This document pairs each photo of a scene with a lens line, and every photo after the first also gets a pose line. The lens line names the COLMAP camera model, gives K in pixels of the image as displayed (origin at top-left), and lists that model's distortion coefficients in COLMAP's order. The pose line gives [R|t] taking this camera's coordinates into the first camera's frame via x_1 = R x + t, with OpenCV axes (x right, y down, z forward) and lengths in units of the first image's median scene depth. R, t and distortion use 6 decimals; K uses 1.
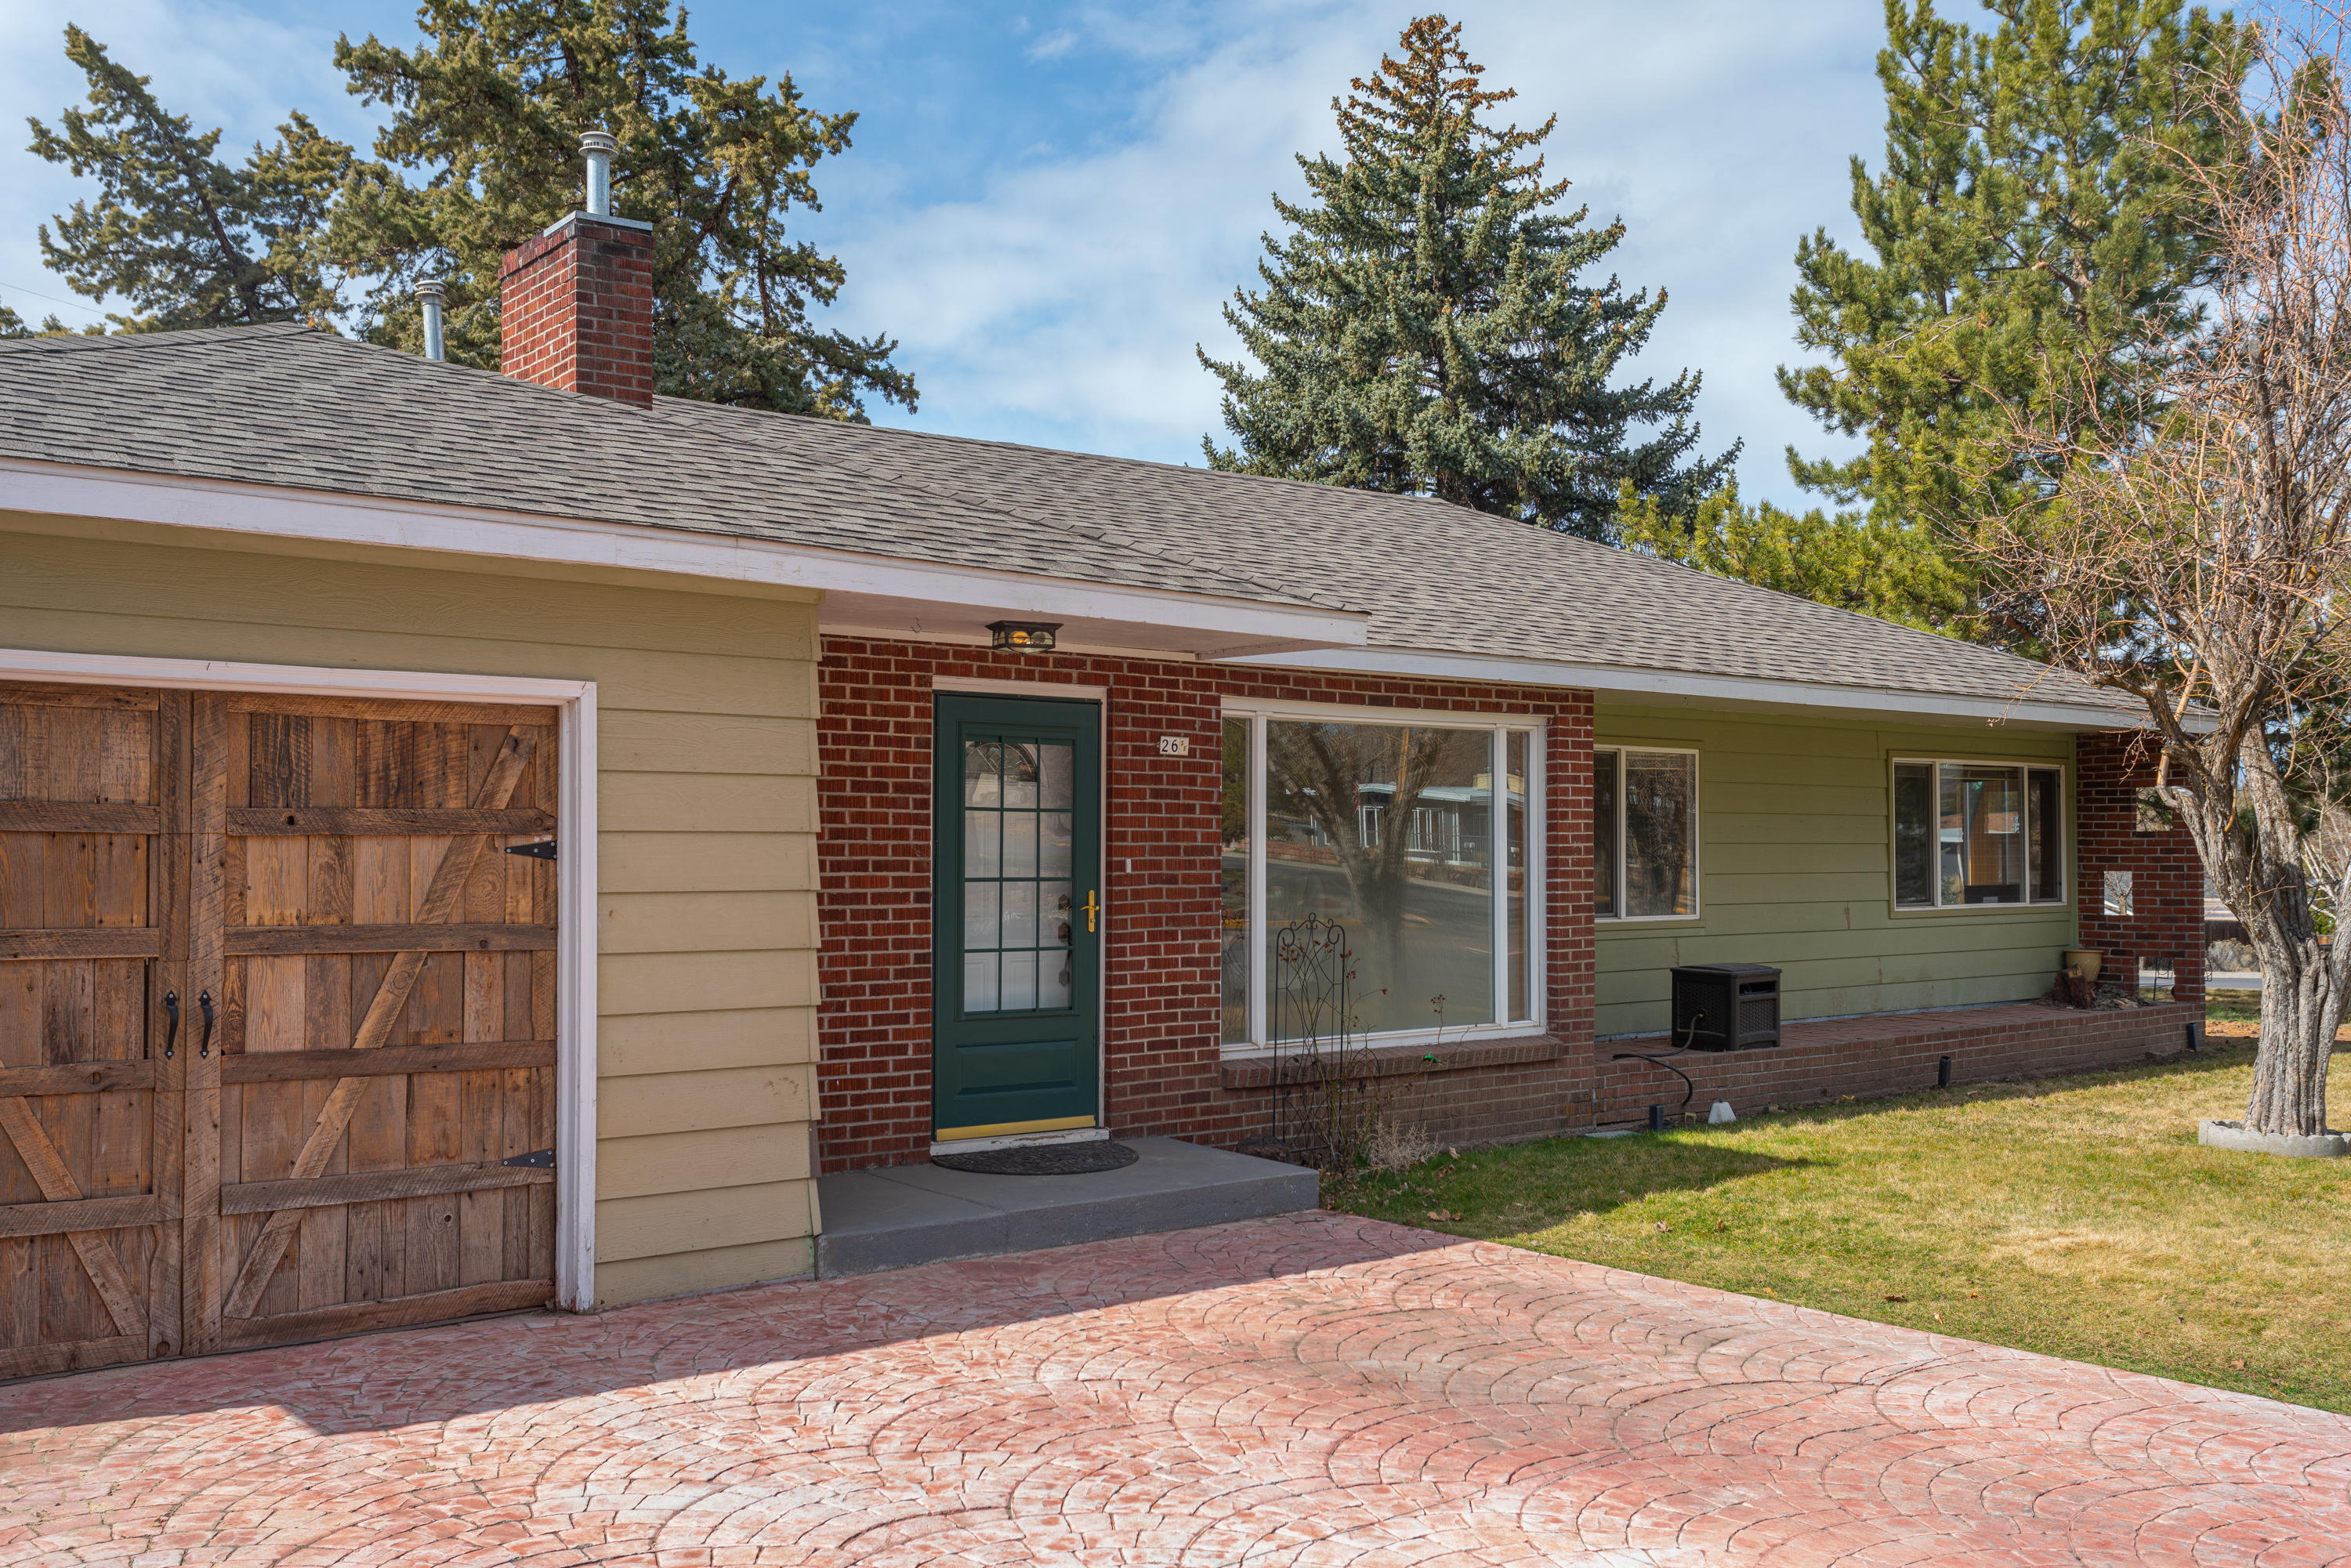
lens RADIAL K [[2070.4, 0, 1172.3], [0, 2070.4, 820.9], [0, 0, 1]] dist [0.004077, 0.010453]
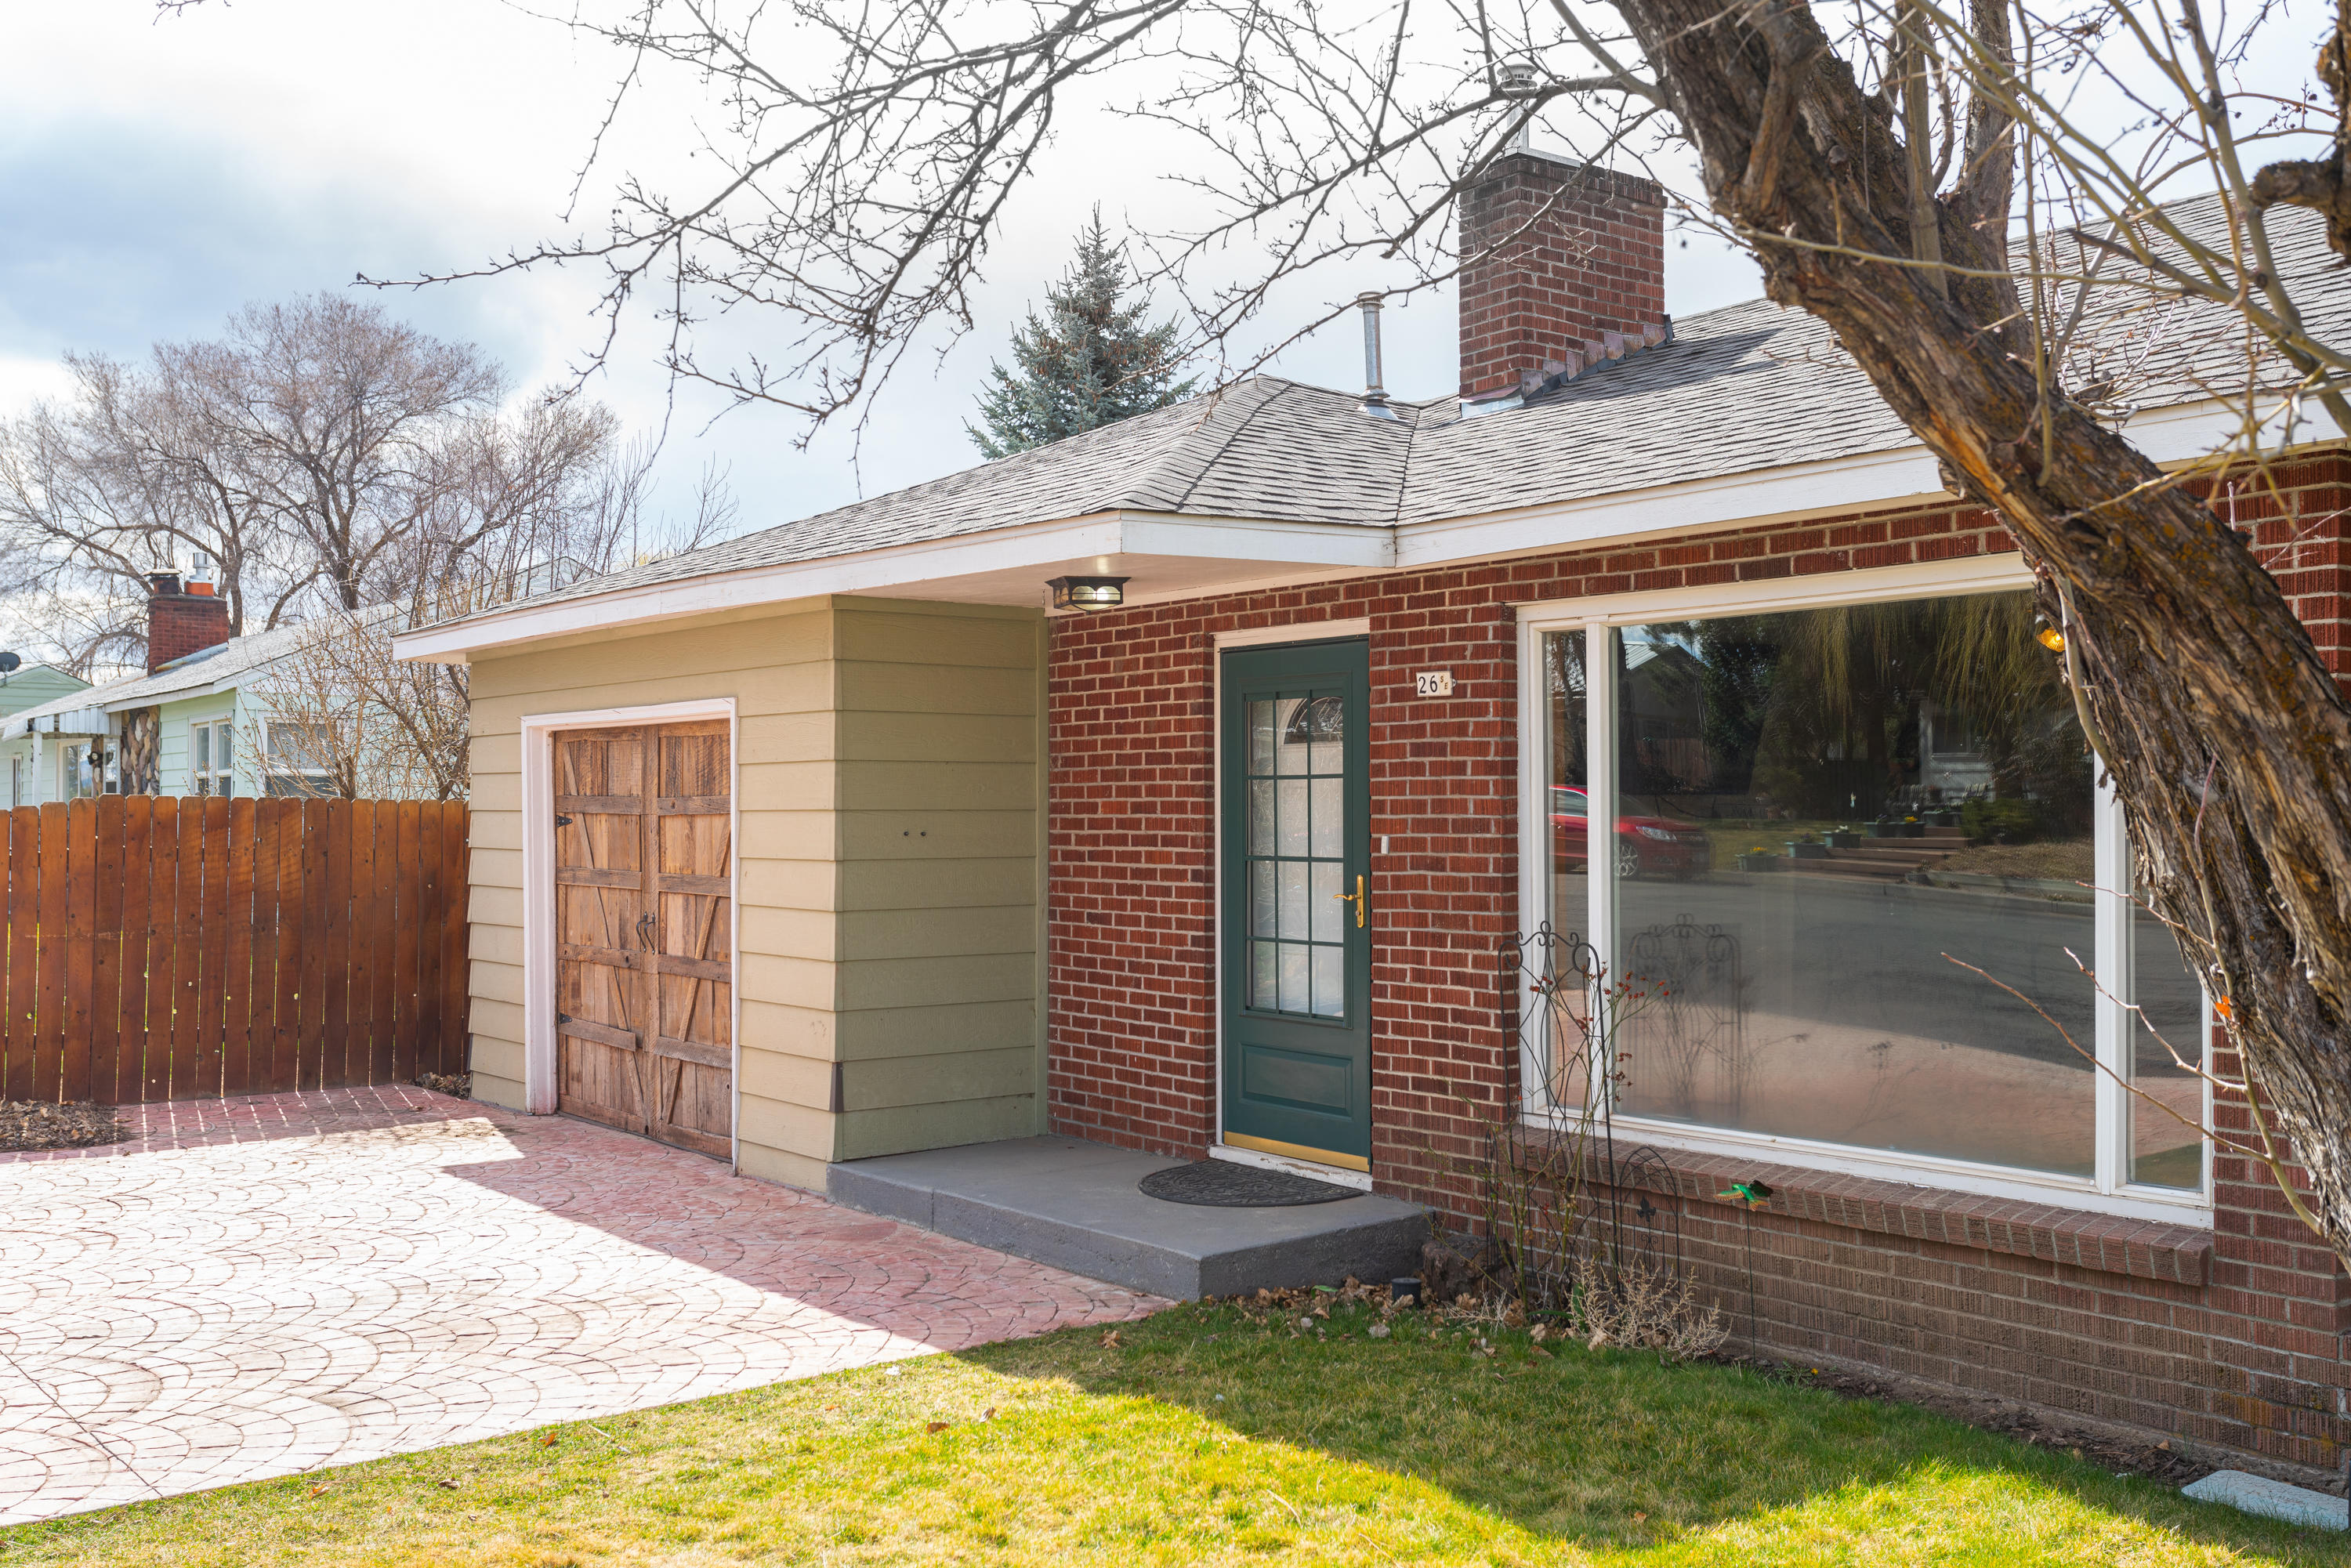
lens RADIAL K [[2198.5, 0, 1167.7], [0, 2198.5, 819.1], [0, 0, 1]] dist [0.016118, 0.001864]
pose [[-0.014328, 0.001063, -0.999897, 0.801514], [0.016496, 0.999864, 0.000827, 0.009984], [0.999761, -0.016483, -0.014344, 0.930993]]
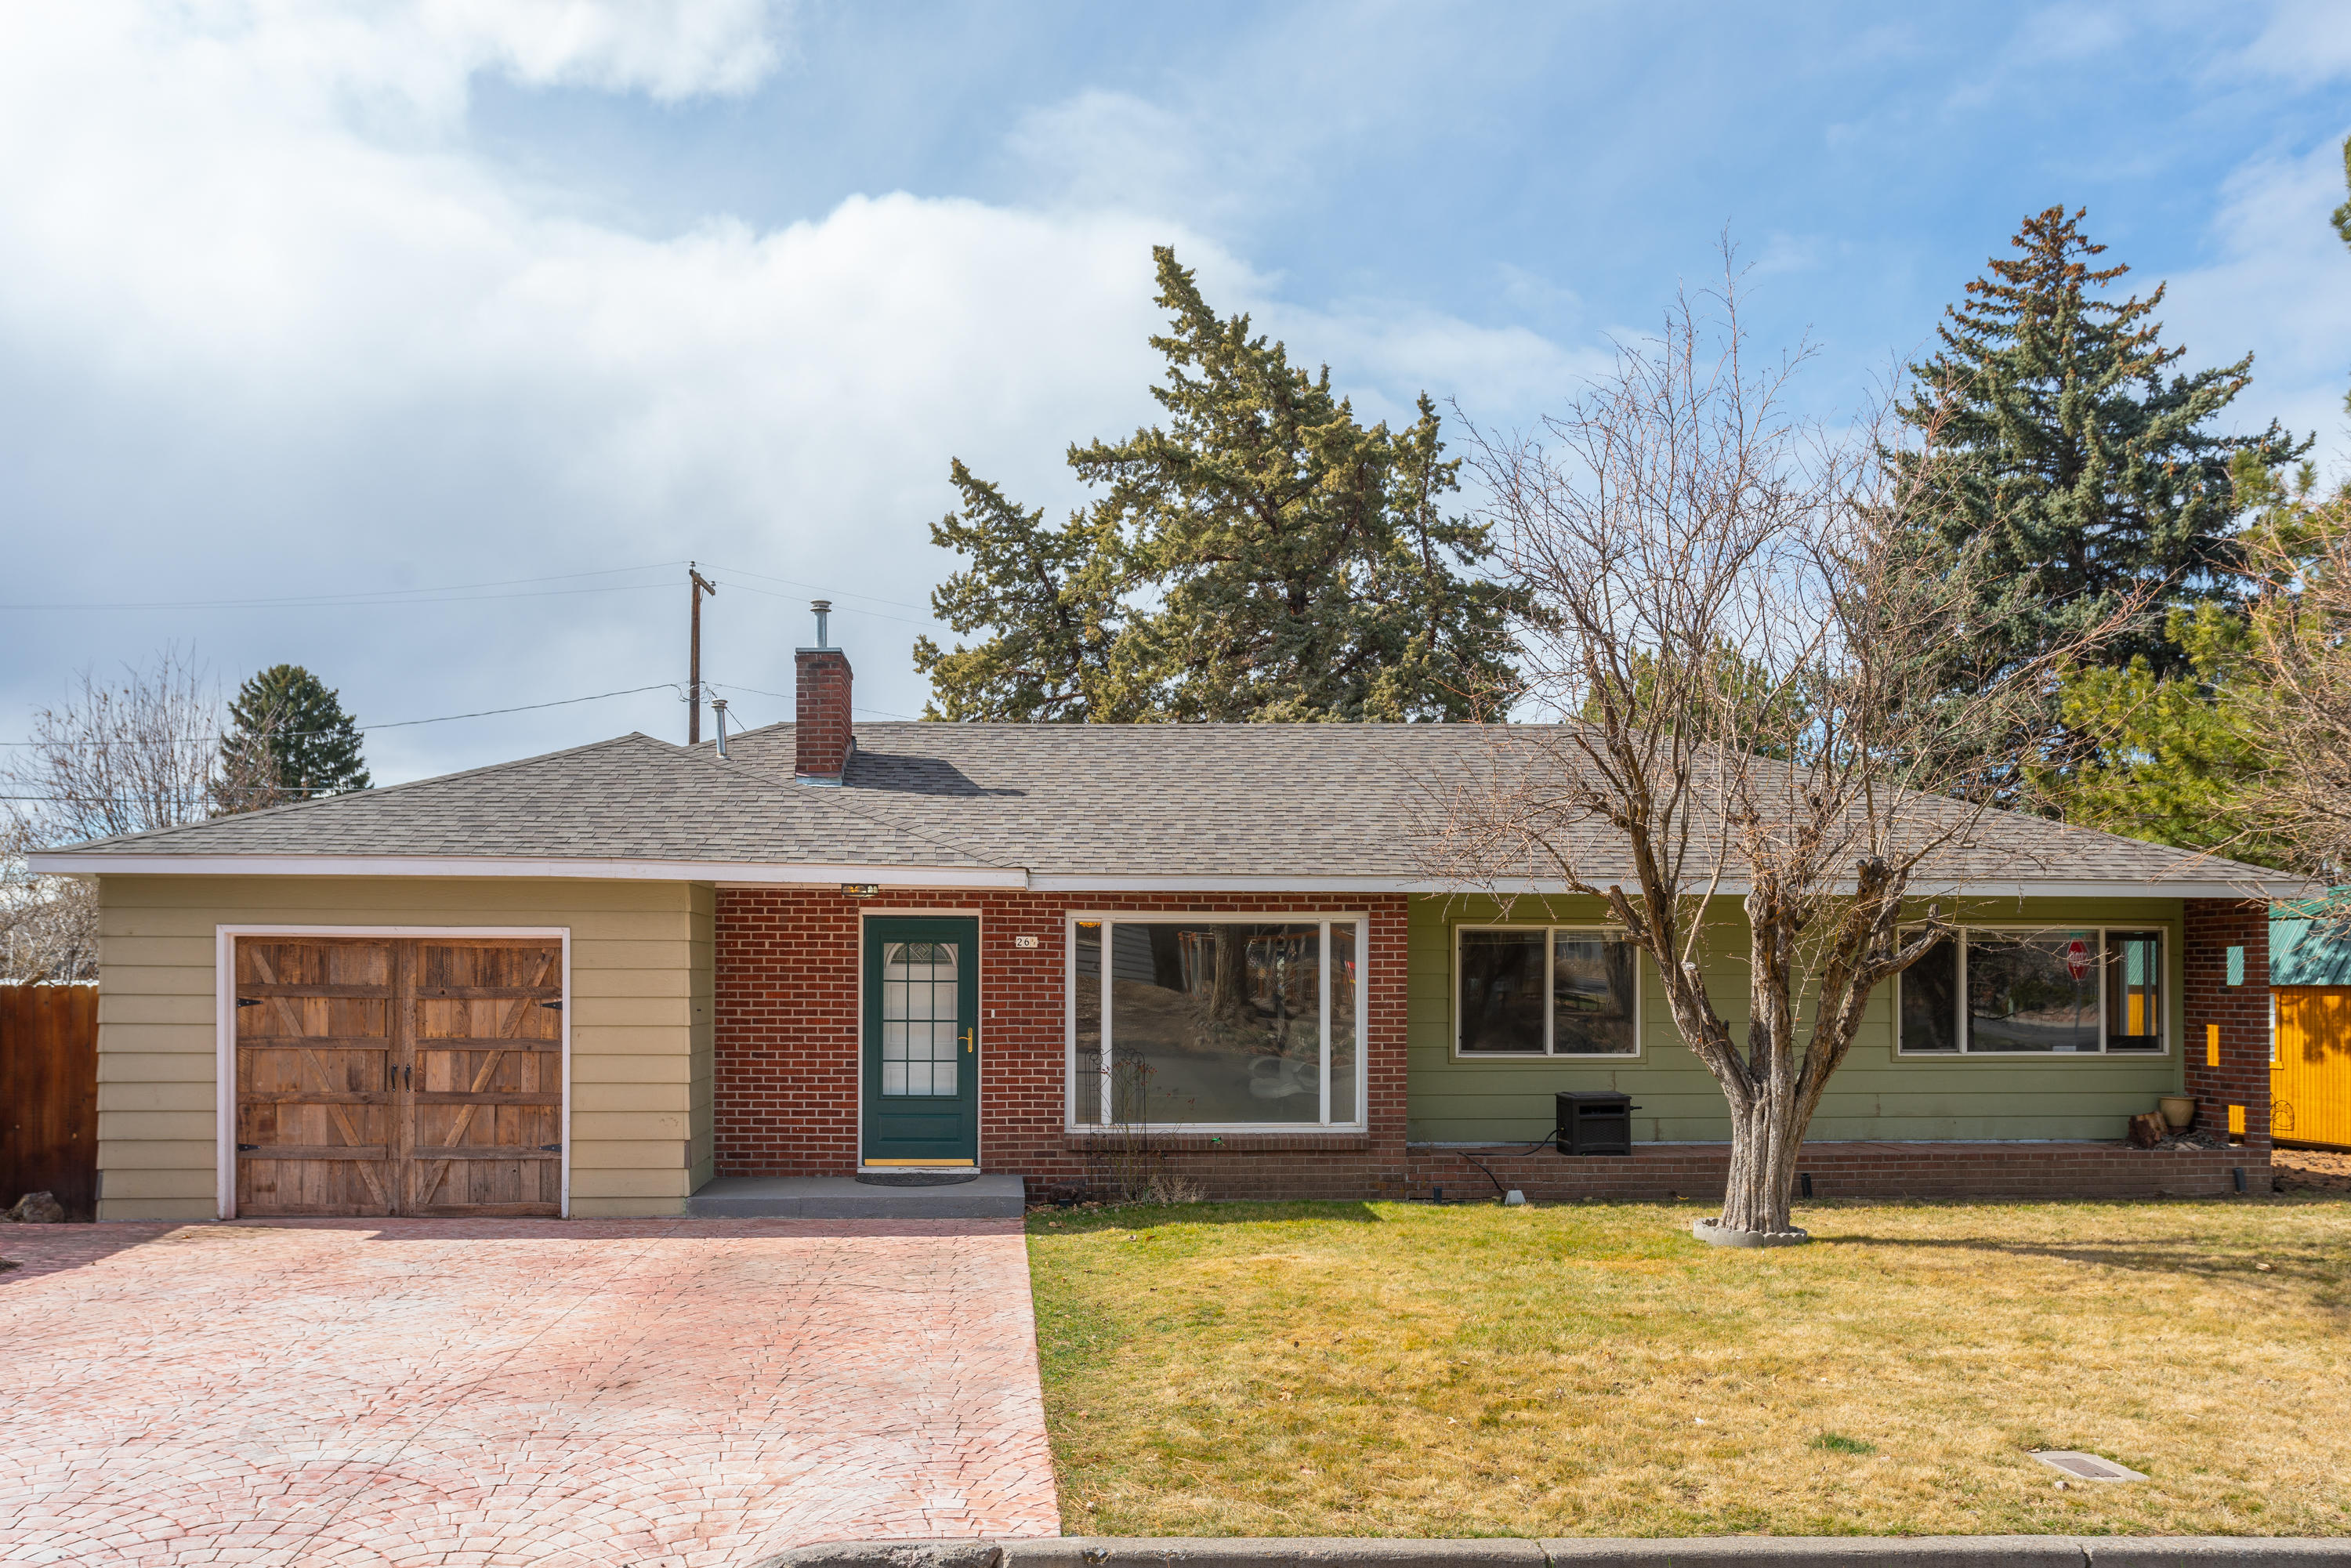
lens RADIAL K [[1878.1, 0, 1146.7], [0, 1878.1, 971.3], [0, 0, 1]] dist [0.001777, -0.003137]
pose [[0.825132, -0.000715, -0.564939, 0.950488], [0.005656, 0.999960, 0.006997, -0.022995], [0.564912, -0.008969, 0.825103, -0.196100]]
